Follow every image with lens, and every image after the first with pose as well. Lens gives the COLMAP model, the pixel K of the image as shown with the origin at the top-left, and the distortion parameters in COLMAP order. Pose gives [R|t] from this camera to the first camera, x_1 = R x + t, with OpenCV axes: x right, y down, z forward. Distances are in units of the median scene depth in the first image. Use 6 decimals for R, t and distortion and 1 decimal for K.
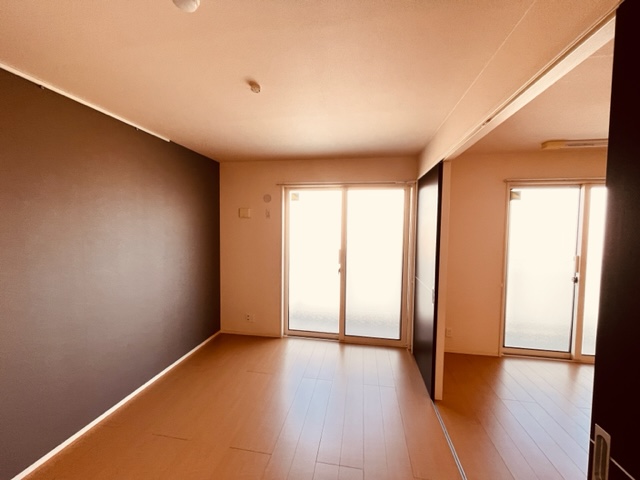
lens RADIAL K [[259.1, 0, 318.5], [0, 259.1, 237.8], [0, 0, 1]] dist [-0.001382, 0.000021]
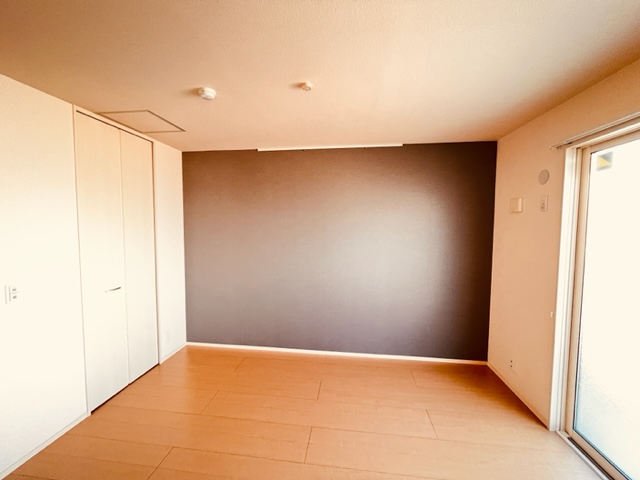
lens RADIAL K [[259.1, 0, 317.7], [0, 259.1, 240.9], [0, 0, 1]] dist [-0.001382, 0.000021]
pose [[0.038943, 0.049433, -0.998018, 0.360963], [-0.048306, 0.997701, 0.047533, -0.012491], [0.998073, 0.046359, 0.041242, 0.469735]]
